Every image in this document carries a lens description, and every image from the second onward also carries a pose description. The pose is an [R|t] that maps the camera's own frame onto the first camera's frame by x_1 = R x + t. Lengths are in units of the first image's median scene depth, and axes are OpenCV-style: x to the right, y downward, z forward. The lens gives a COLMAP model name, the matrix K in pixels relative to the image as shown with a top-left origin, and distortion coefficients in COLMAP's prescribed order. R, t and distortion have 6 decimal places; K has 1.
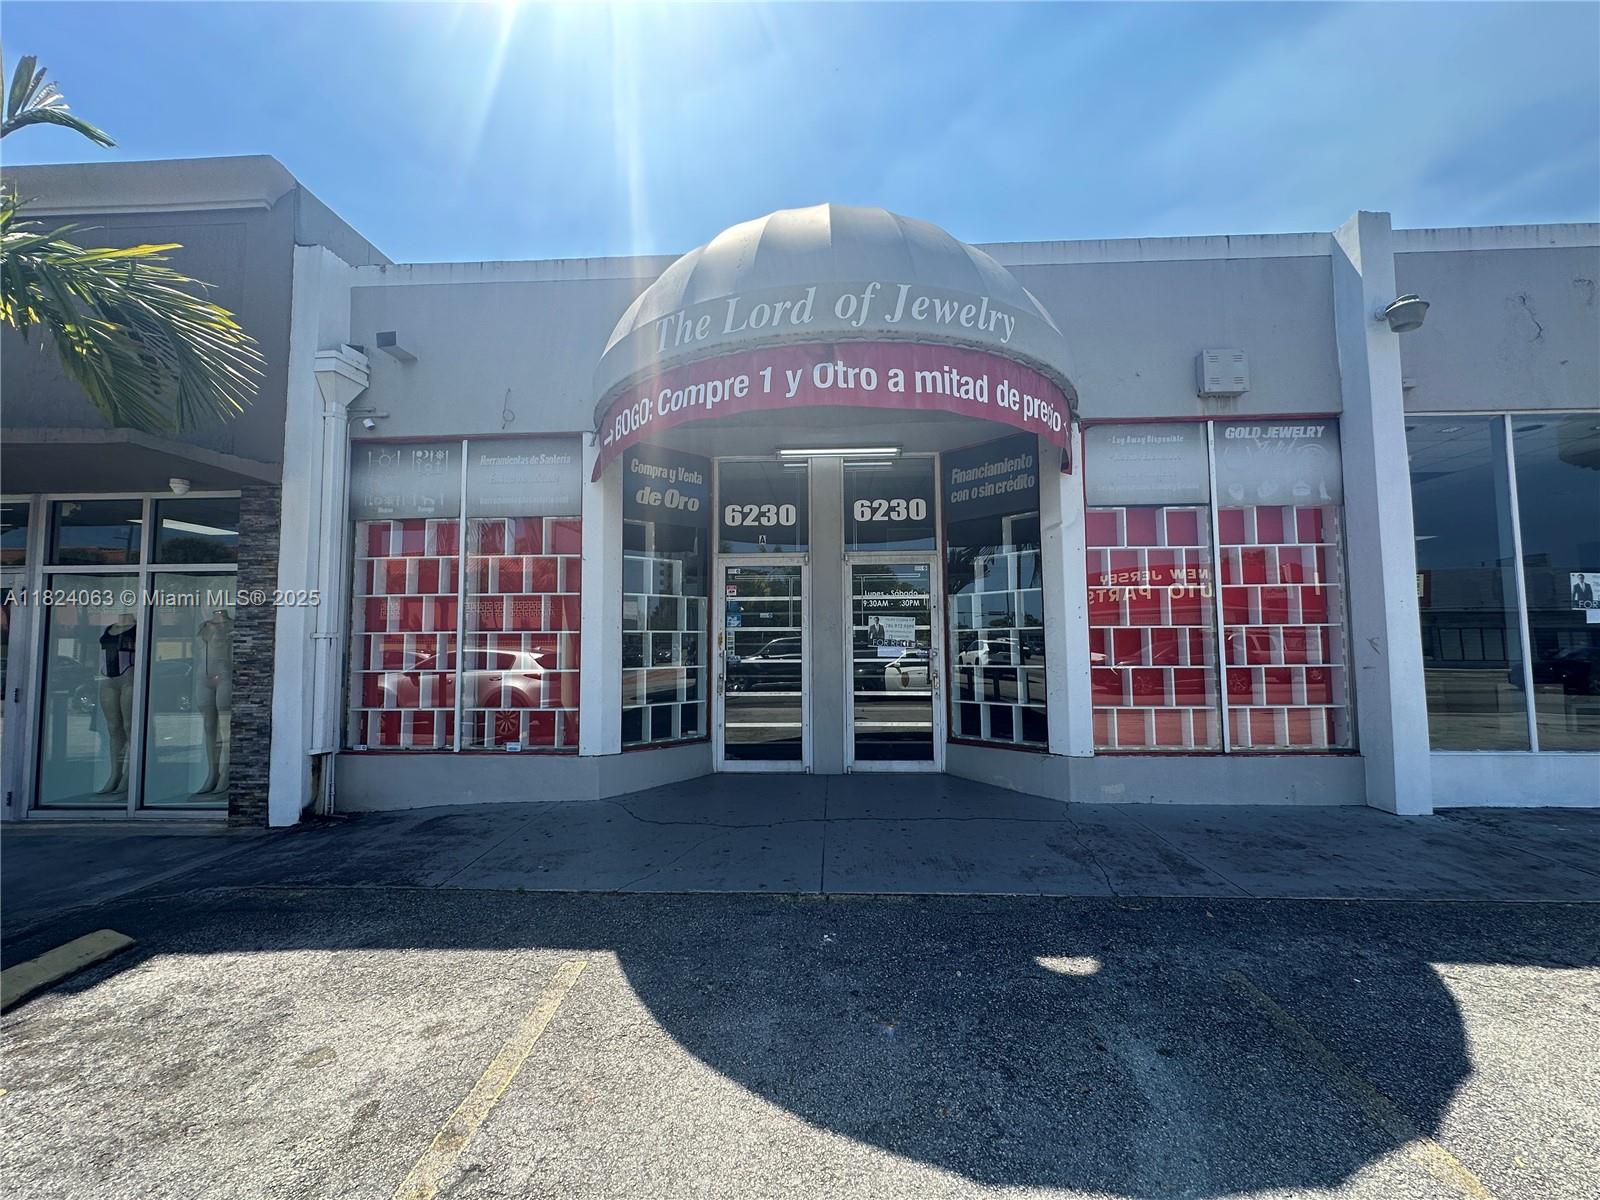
lens RADIAL K [[641.2, 0, 800.0], [0, 641.2, 600.0], [0, 0, 1]] dist [-0.002826, -0.000402]
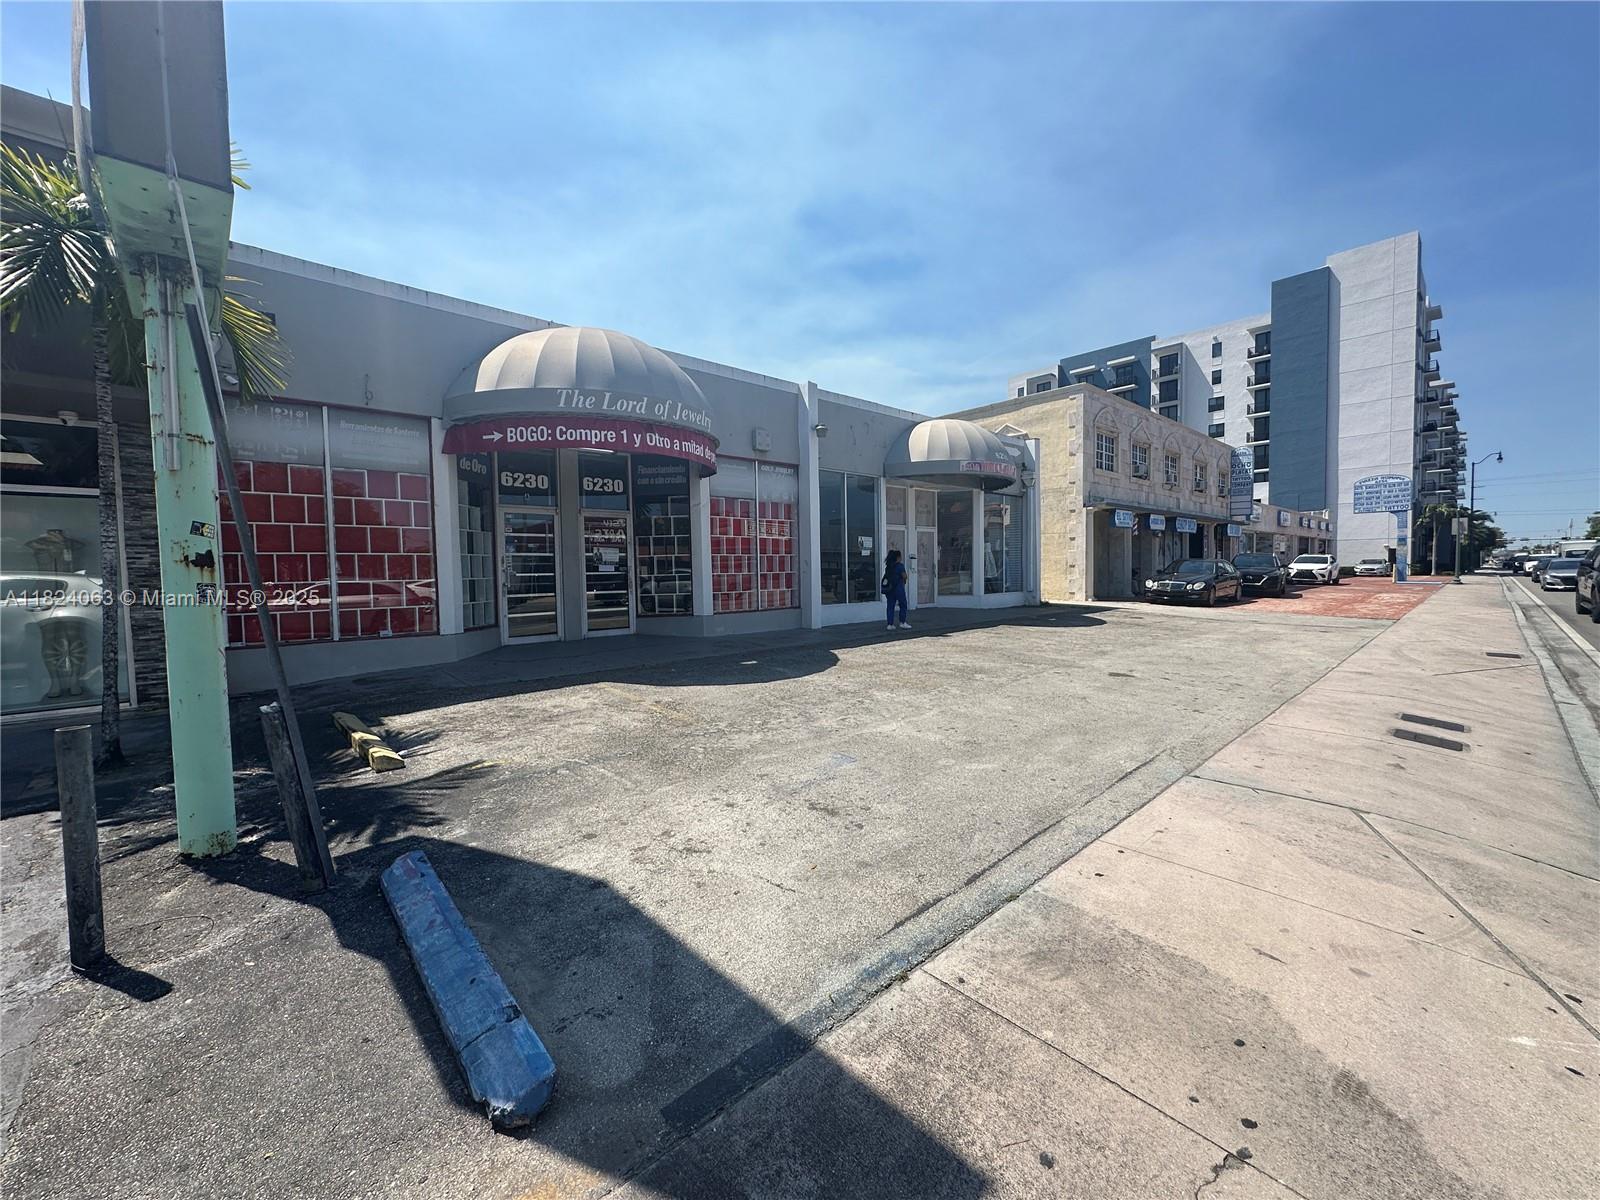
lens RADIAL K [[641.2, 0, 800.0], [0, 641.2, 600.0], [0, 0, 1]] dist [-0.002826, -0.000402]
pose [[0.700715, -0.038305, 0.712412, -0.865080], [-0.032936, 0.995756, 0.085935, 0.000151], [-0.712681, -0.083680, 0.696480, -0.698440]]
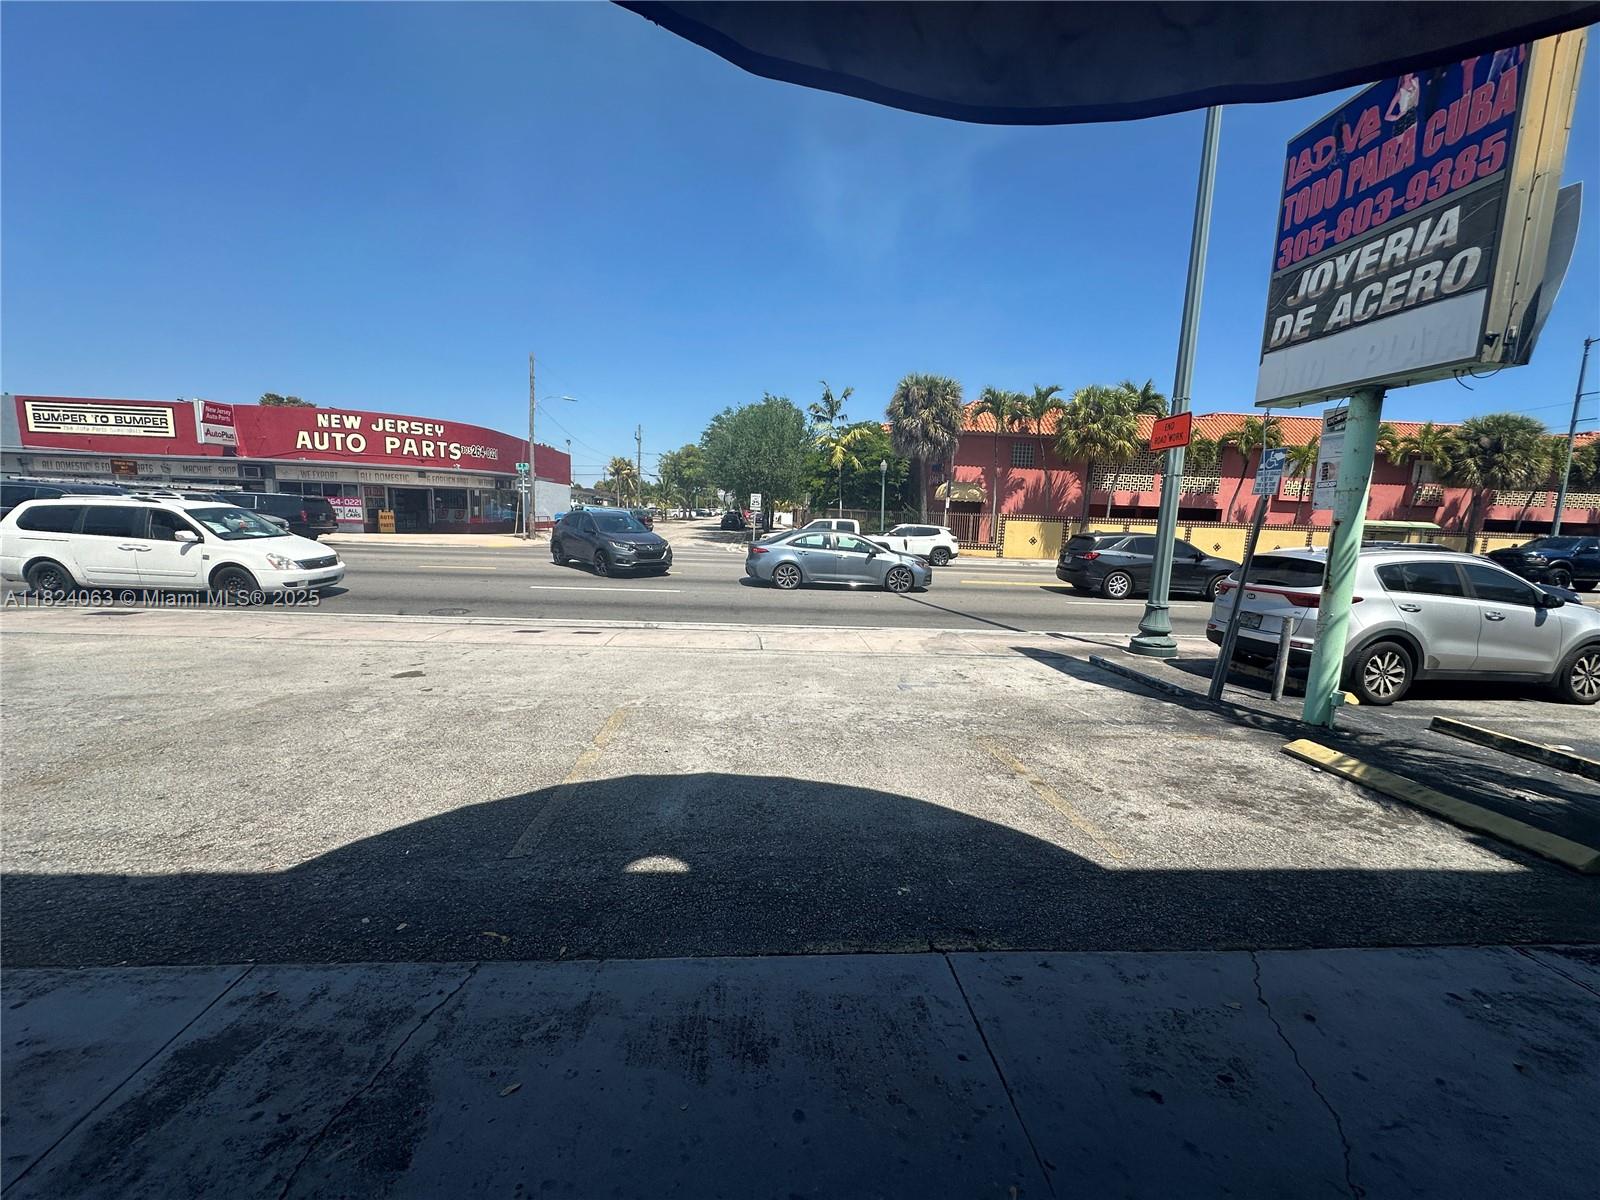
lens RADIAL K [[639.5, 0, 800.0], [0, 639.5, 600.0], [0, 0, 1]] dist [-0.006574, 0.001289]
pose [[-0.993471, -0.011493, -0.113502, 0.173969], [-0.020231, 0.996892, 0.076137, 0.038006], [0.112274, 0.077936, -0.990616, 1.085478]]
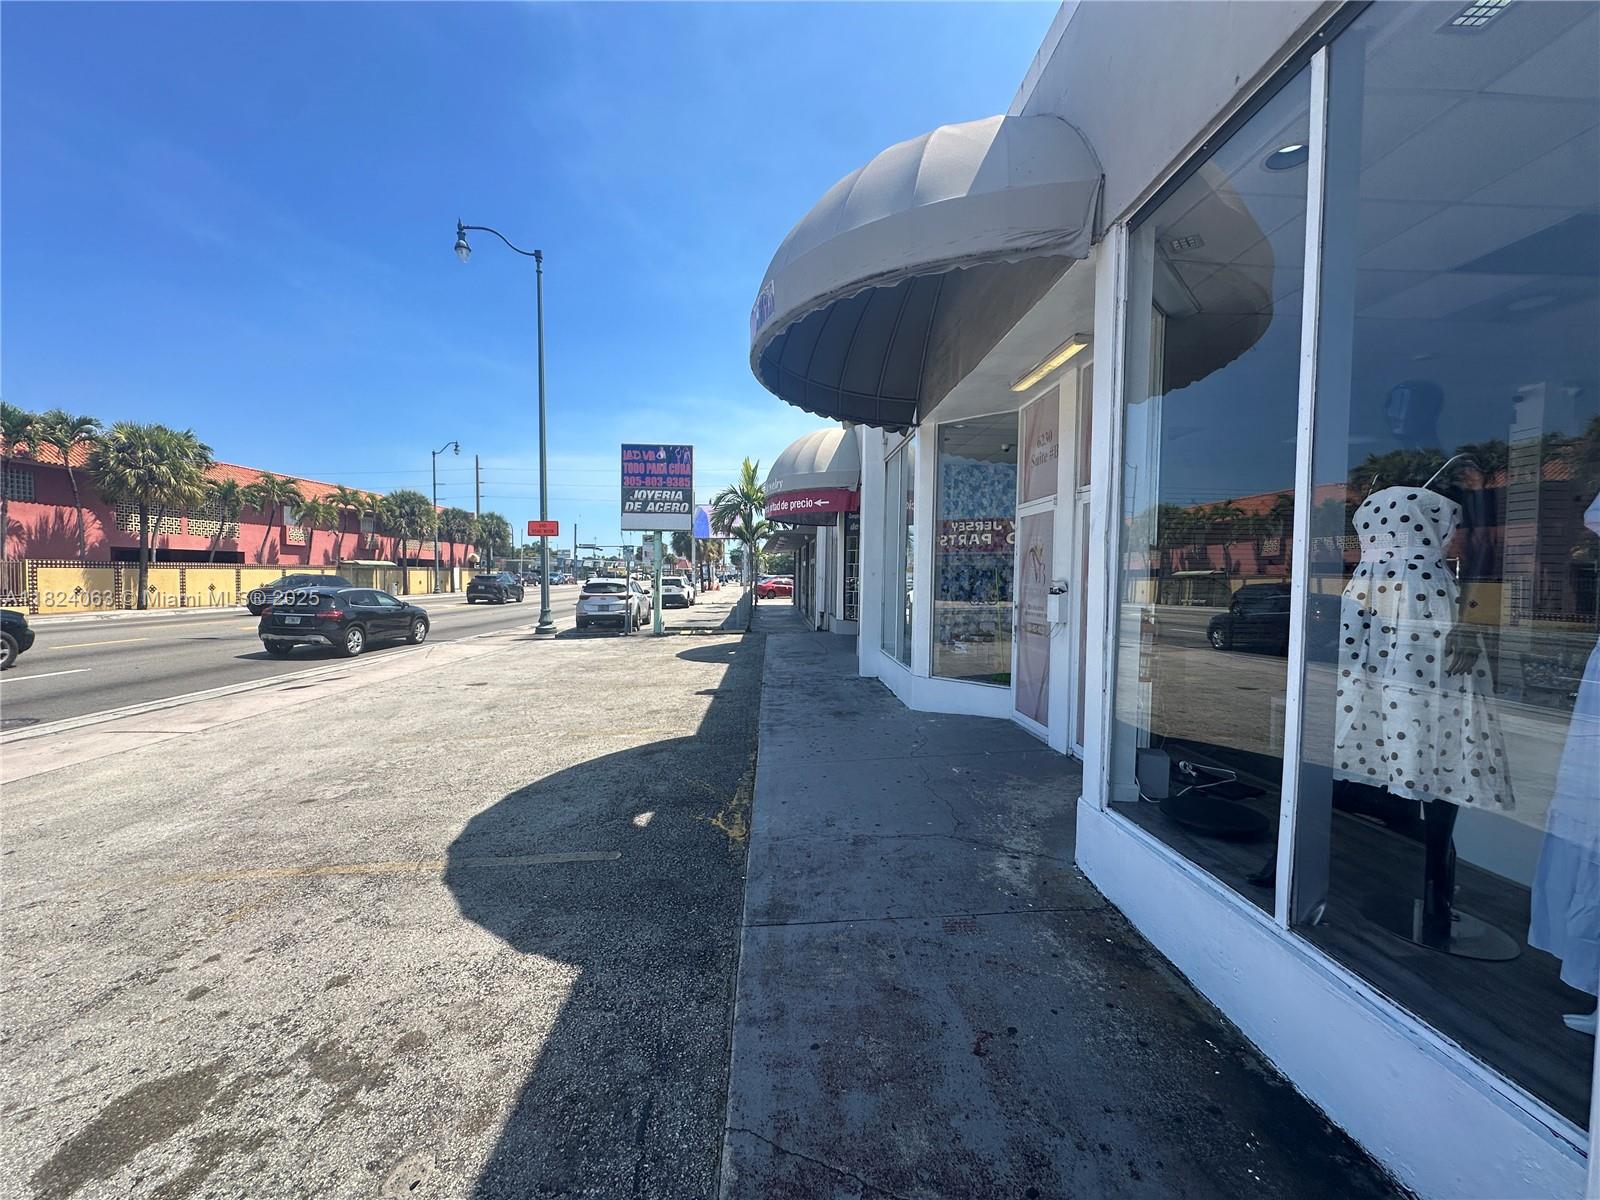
lens RADIAL K [[639.5, 0, 800.0], [0, 639.5, 600.0], [0, 0, 1]] dist [-0.006574, 0.001289]
pose [[0.088680, 0.049657, -0.994822, 2.699089], [0.050458, 0.997250, 0.054276, -0.014708], [0.994781, -0.055010, 0.085930, 0.604840]]
